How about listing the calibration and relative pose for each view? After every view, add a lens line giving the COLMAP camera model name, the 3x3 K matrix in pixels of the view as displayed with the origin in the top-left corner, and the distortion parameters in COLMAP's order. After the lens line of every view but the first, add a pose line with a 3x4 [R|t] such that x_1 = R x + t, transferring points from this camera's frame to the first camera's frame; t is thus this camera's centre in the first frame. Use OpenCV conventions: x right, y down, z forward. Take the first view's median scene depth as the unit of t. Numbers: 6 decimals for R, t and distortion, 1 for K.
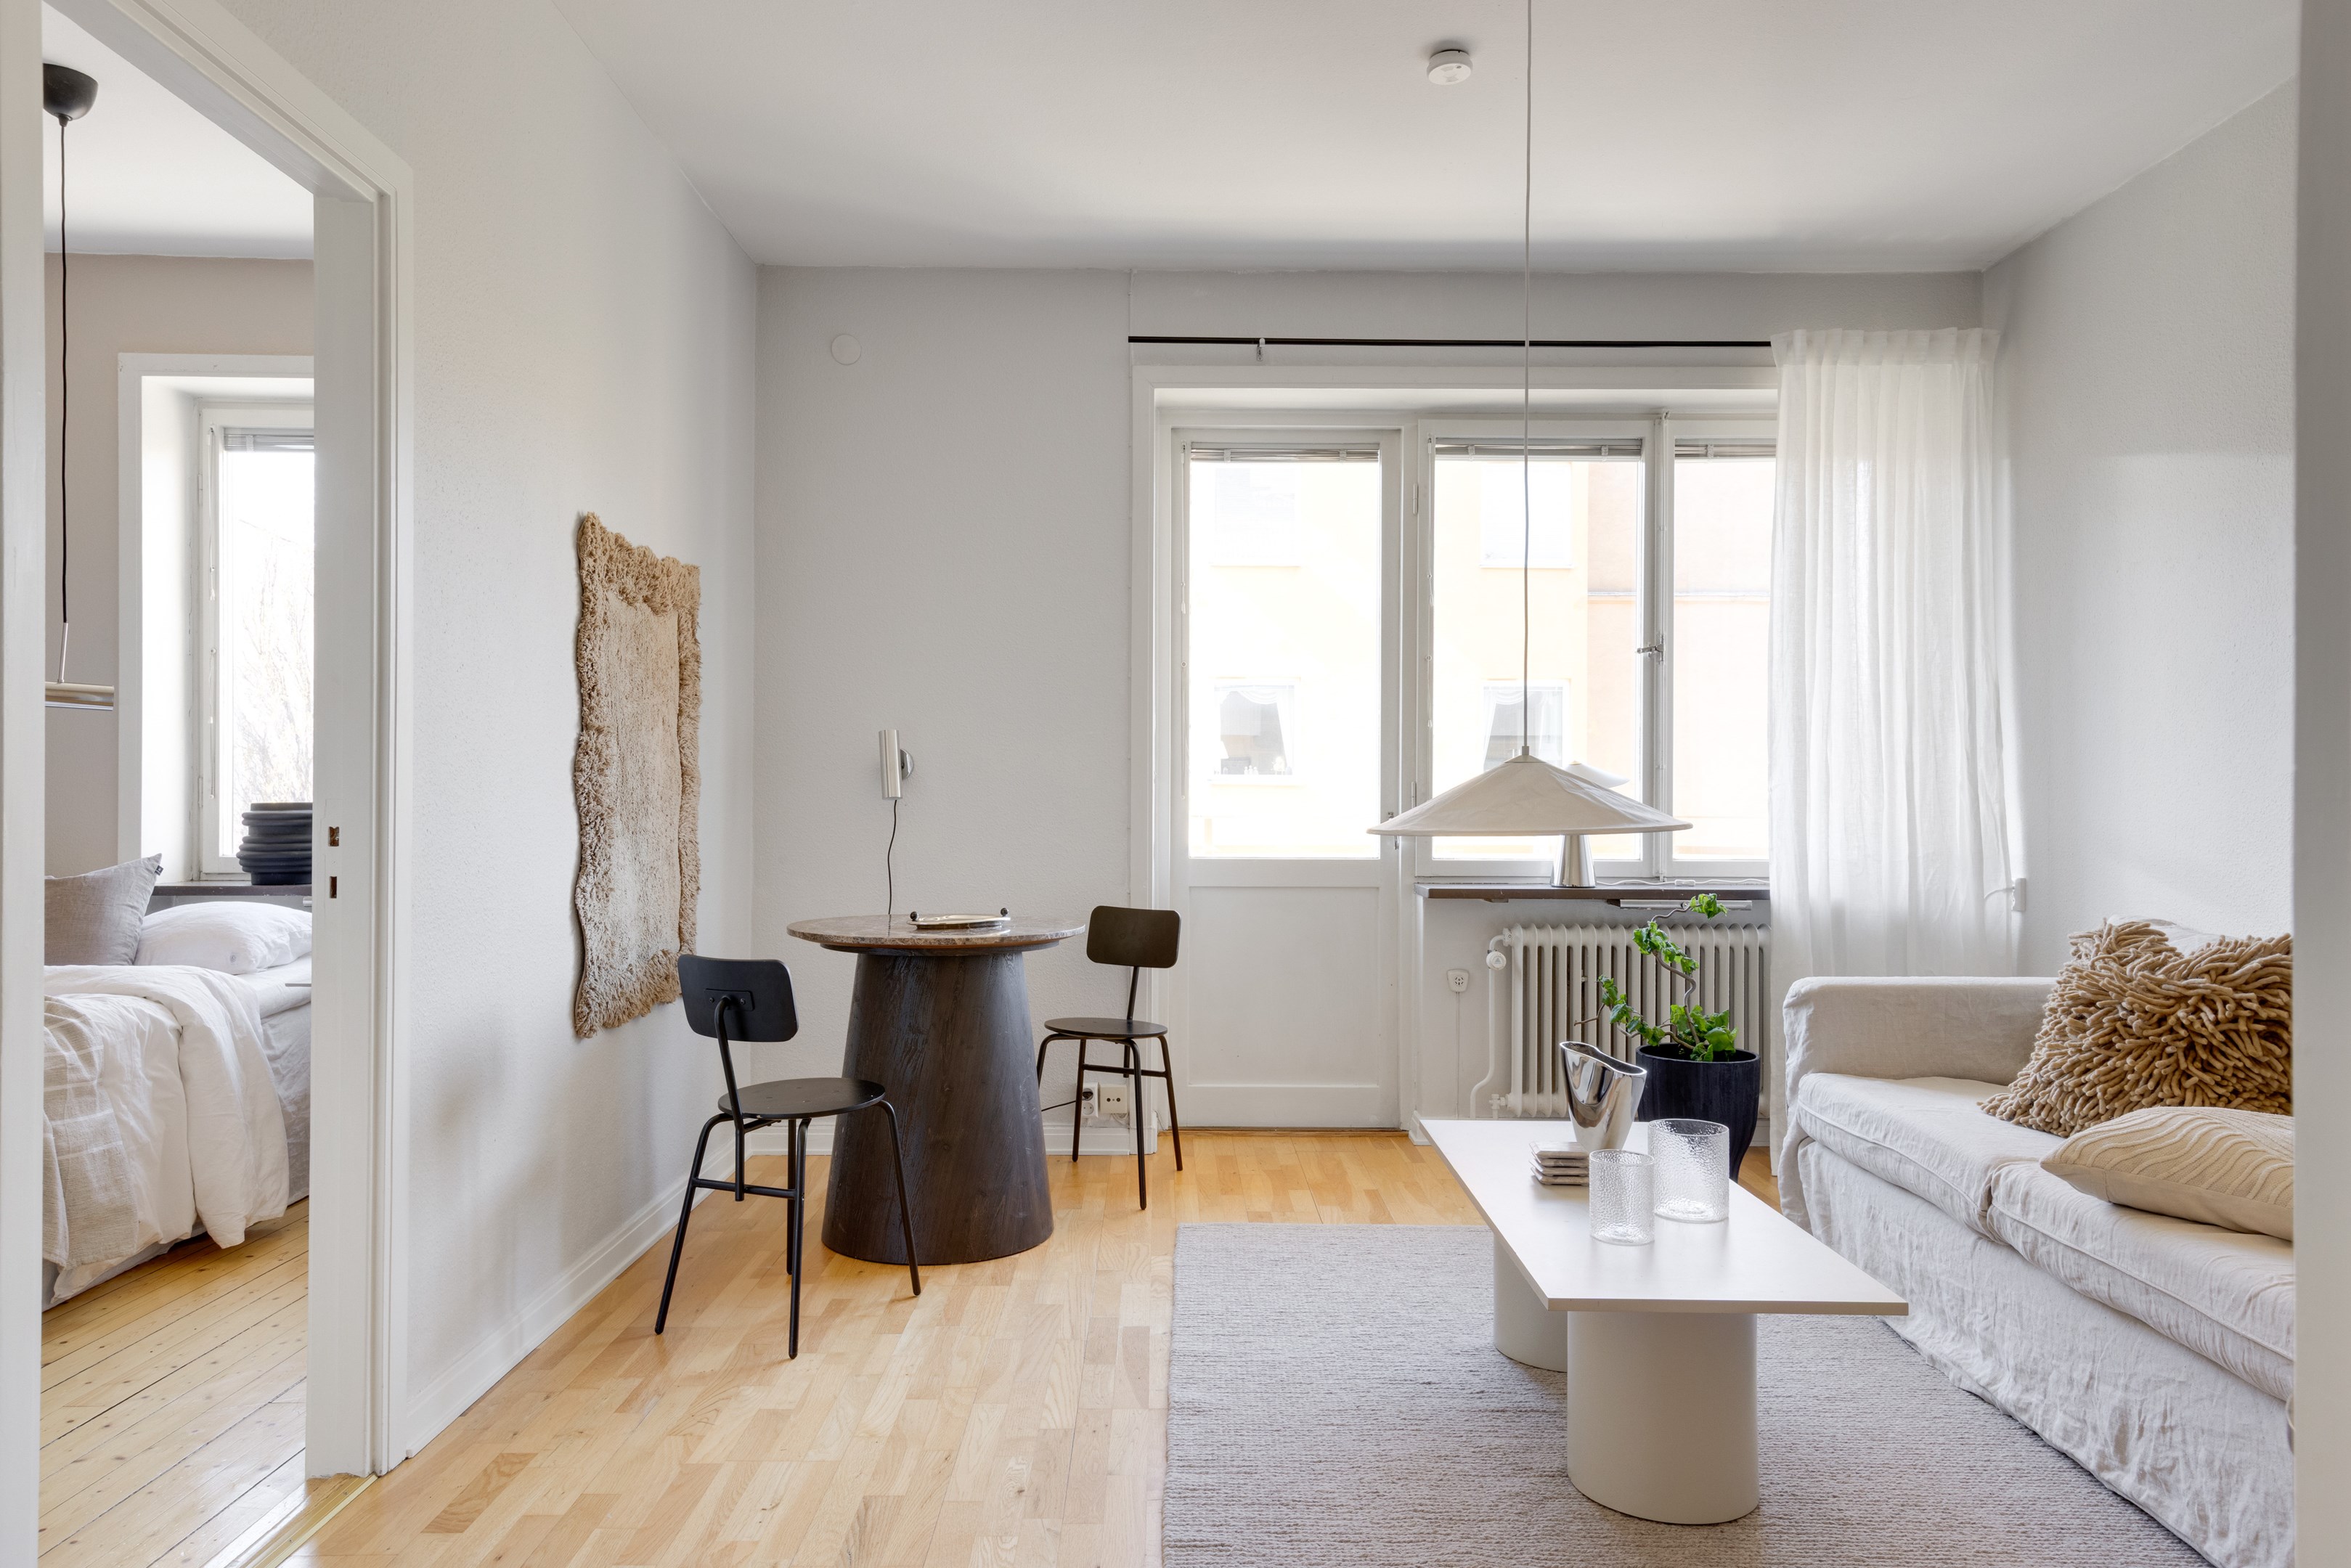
lens RADIAL K [[1520.6, 0, 1162.6], [0, 1520.6, 798.5], [0, 0, 1]] dist [0.025157, -0.002048]
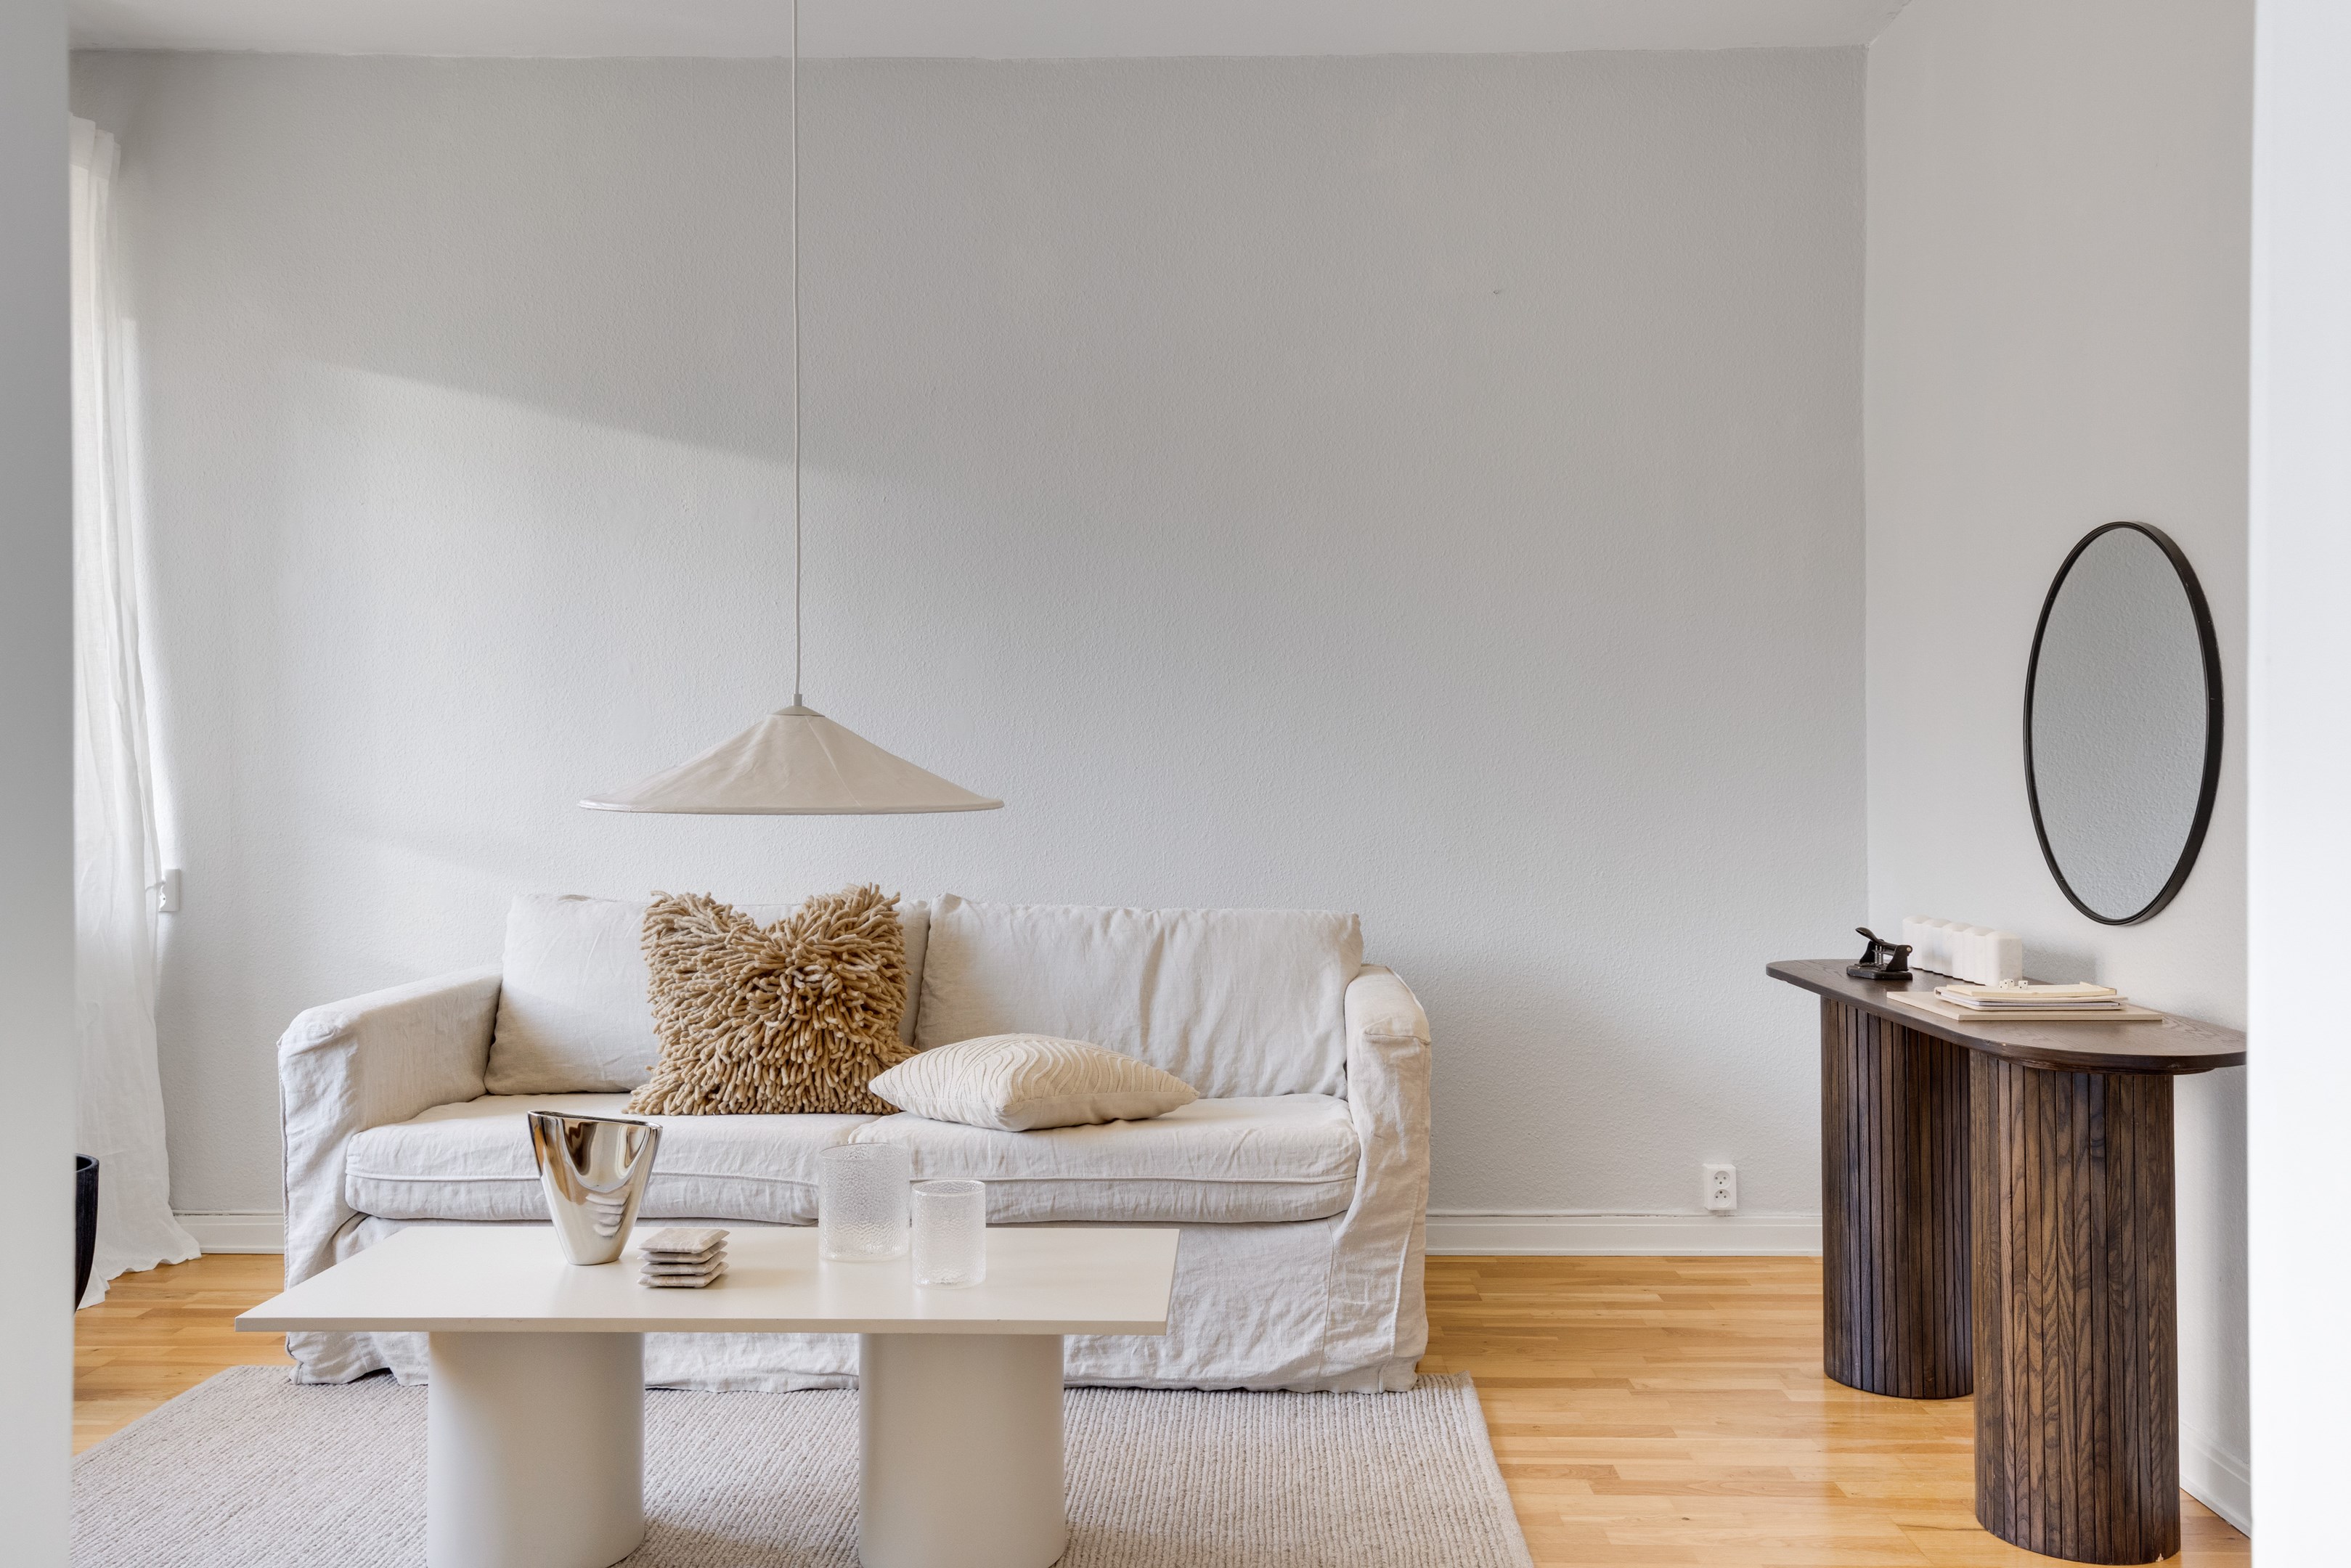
lens RADIAL K [[1967.1, 0, 1175.5], [0, 1967.1, 784.0], [0, 0, 1]] dist [0.044626, 0.006134]
pose [[0.008919, -0.004569, 0.999950, -0.566070], [-0.001261, 0.999989, 0.004581, 0.004227], [-0.999959, -0.001302, 0.008913, 0.616159]]
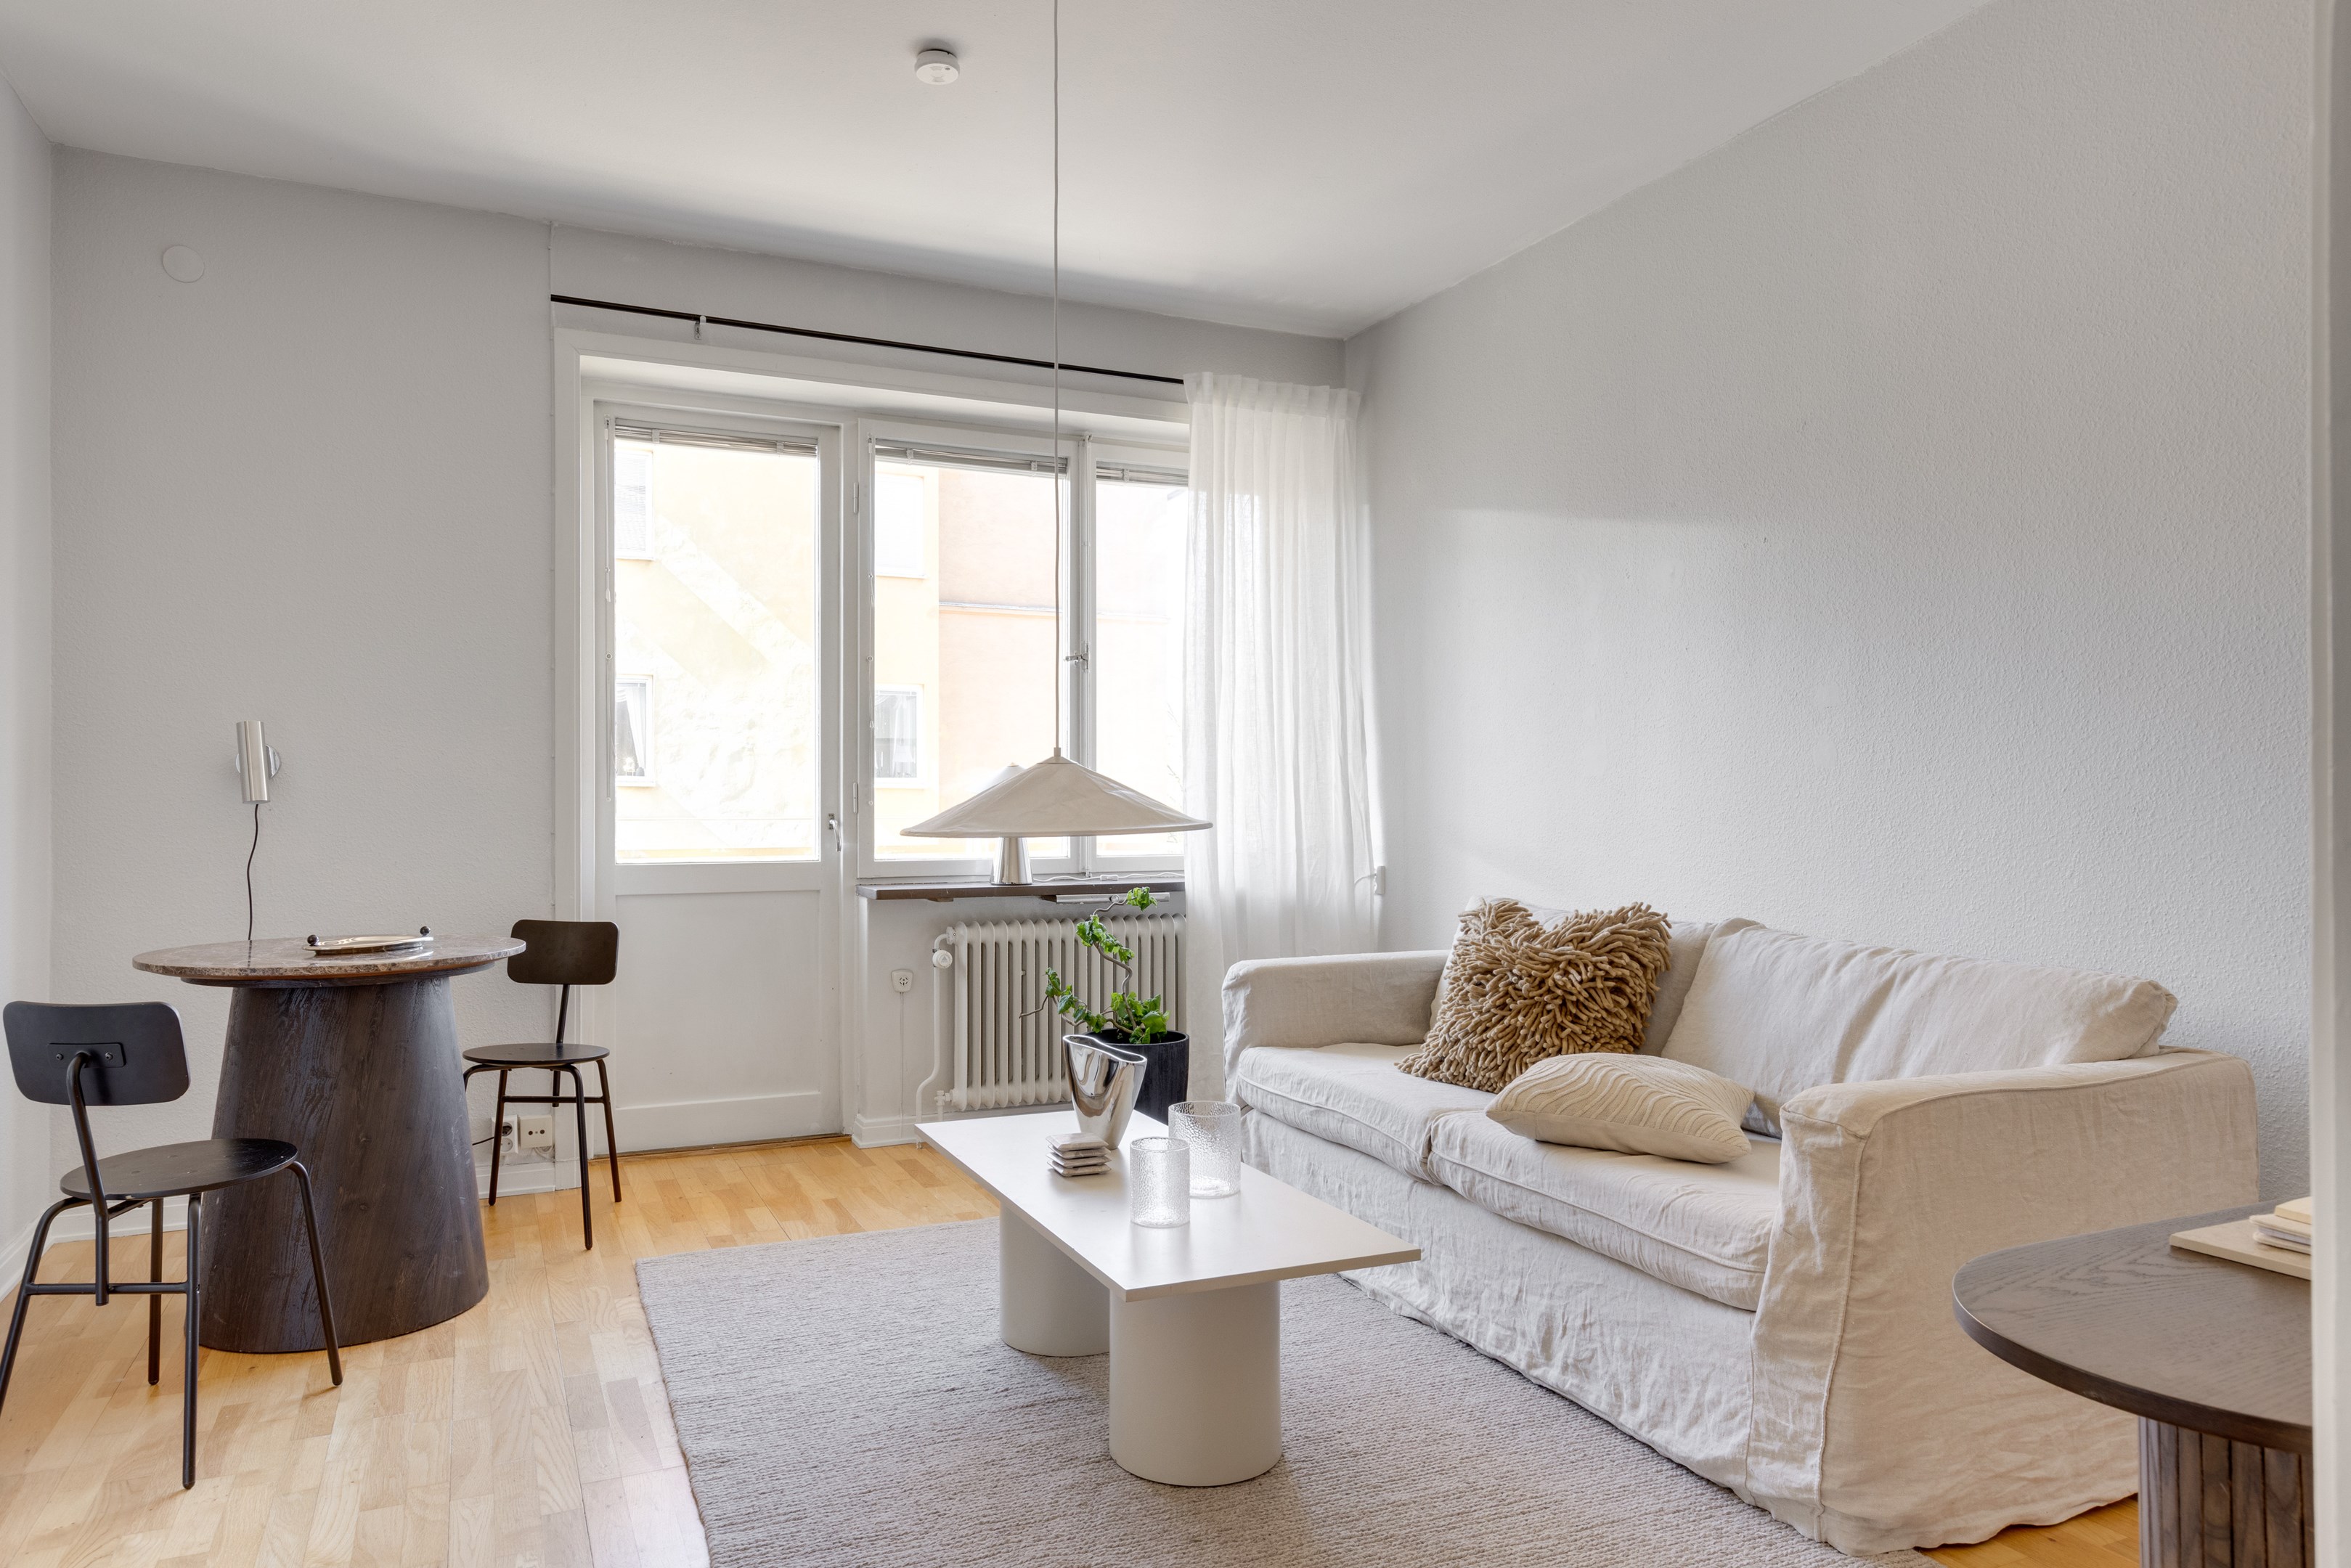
lens RADIAL K [[1489.2, 0, 1123.0], [0, 1489.2, 800.0], [0, 0, 1]] dist [0.016888, -0.003252]
pose [[0.916009, -0.004218, 0.401135, -0.091896], [0.004049, 0.999991, 0.001269, -0.000421], [-0.401136, 0.000462, 0.916018, 0.055946]]
